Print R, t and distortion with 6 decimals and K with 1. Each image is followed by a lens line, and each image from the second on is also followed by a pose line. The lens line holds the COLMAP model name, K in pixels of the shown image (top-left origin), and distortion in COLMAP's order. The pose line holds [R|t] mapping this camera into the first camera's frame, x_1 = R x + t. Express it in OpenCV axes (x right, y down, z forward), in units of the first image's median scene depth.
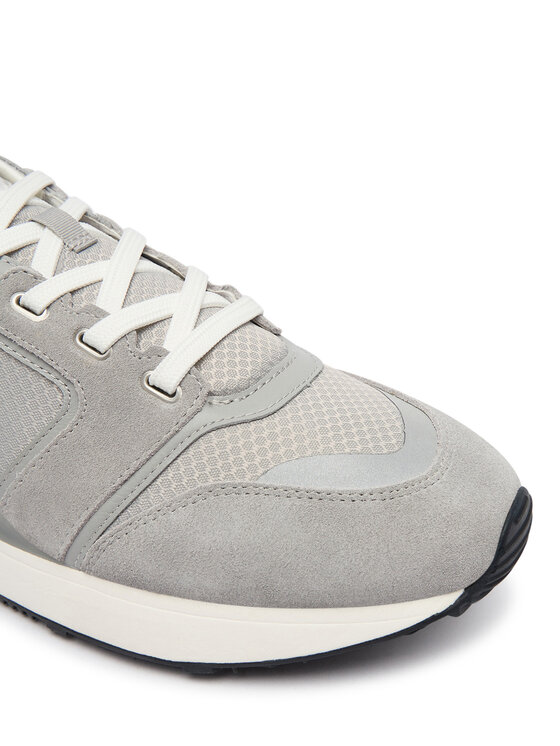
lens RADIAL K [[900.1, 0, 279.6], [0, 900.1, 372.8], [0, 0, 1]] dist [0.017022, 0.000000]
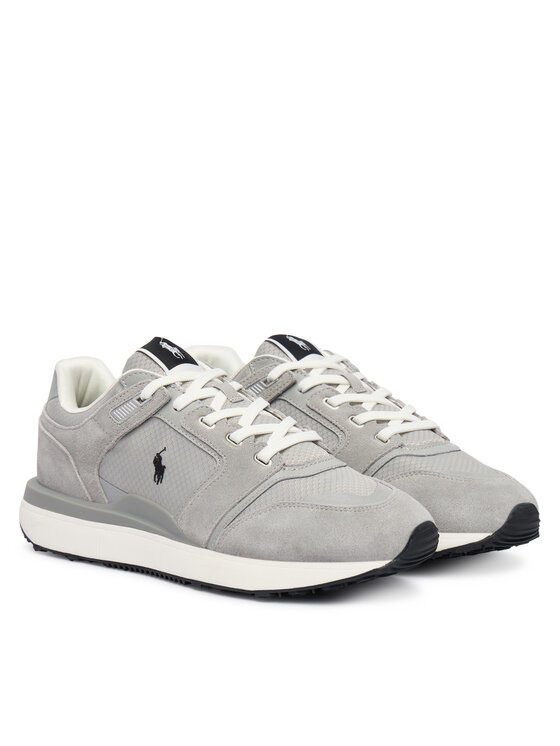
lens RADIAL K [[2197.3, 0, 280.0], [0, 2197.3, 372.7], [0, 0, 1]] dist [-0.001510, 0.000000]
pose [[0.970335, 0.050465, -0.236438, 1.096442], [-0.119739, 0.949915, -0.288657, 1.281729], [0.210029, 0.308405, 0.927779, -3.761795]]
